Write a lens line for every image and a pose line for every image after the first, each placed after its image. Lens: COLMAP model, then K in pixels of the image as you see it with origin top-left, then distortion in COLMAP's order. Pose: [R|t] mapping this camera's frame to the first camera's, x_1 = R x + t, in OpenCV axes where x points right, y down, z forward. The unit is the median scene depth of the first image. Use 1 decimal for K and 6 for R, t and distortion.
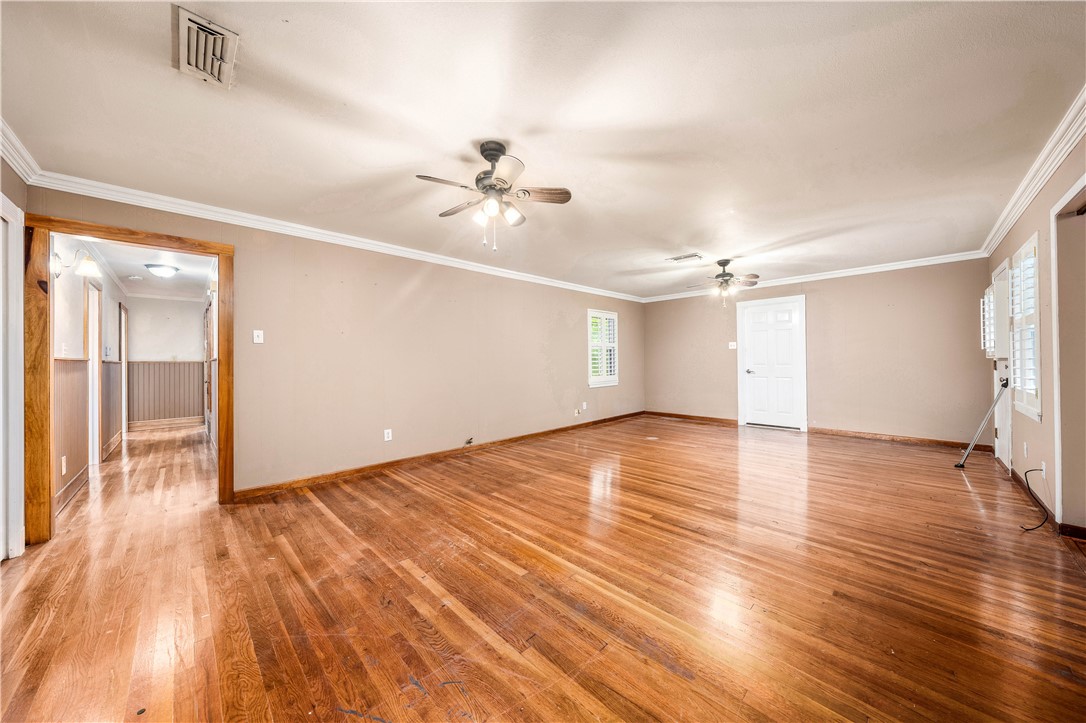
lens RADIAL K [[368.5, 0, 543.9], [0, 368.5, 357.4], [0, 0, 1]] dist [-0.001325, -0.000039]
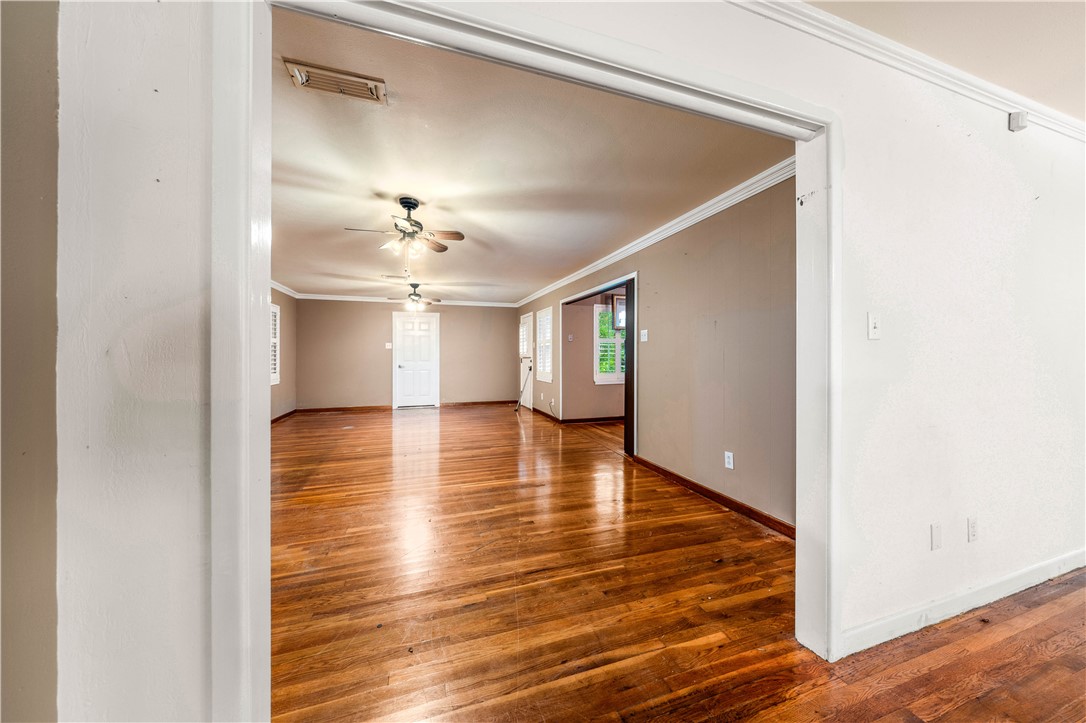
lens RADIAL K [[368.5, 0, 543.9], [0, 368.5, 357.4], [0, 0, 1]] dist [-0.001325, -0.000039]
pose [[0.436677, 0.006572, 0.899594, -0.694610], [-0.012420, 0.999922, -0.001276, 0.003123], [-0.899533, -0.010615, 0.436724, -0.029674]]
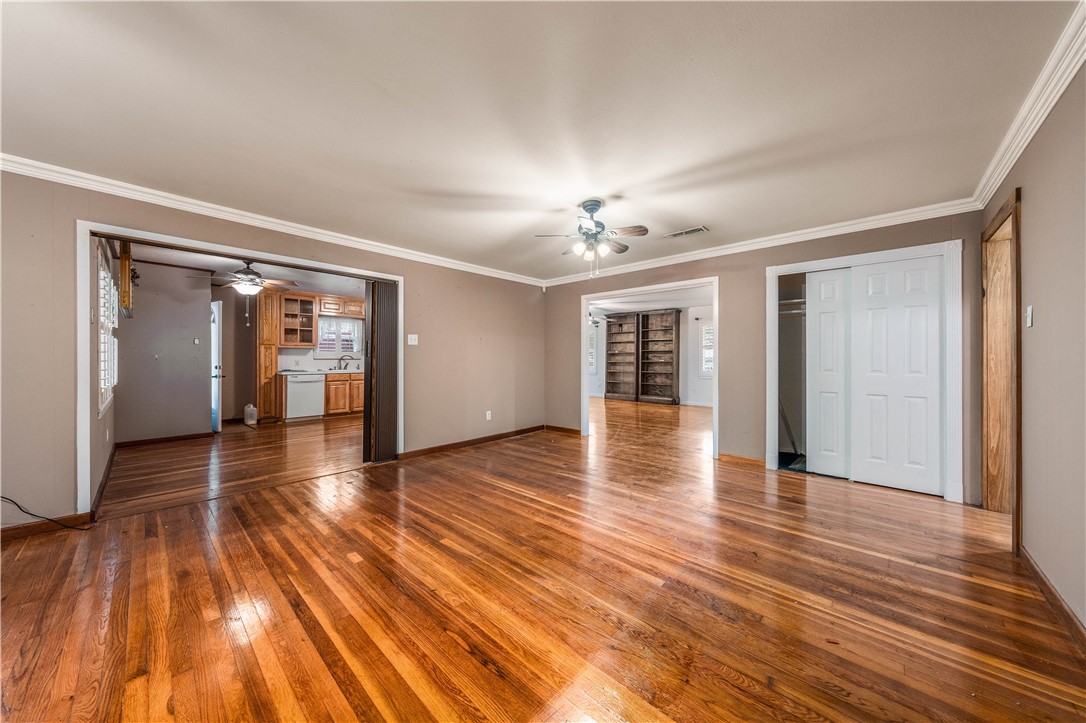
lens RADIAL K [[368.5, 0, 543.9], [0, 368.5, 357.4], [0, 0, 1]] dist [-0.001325, -0.000039]
pose [[-0.998540, 0.009738, -0.053138, 0.072938], [0.010446, 0.999860, -0.013056, 0.012601], [0.053003, -0.013592, -0.998502, 1.443283]]
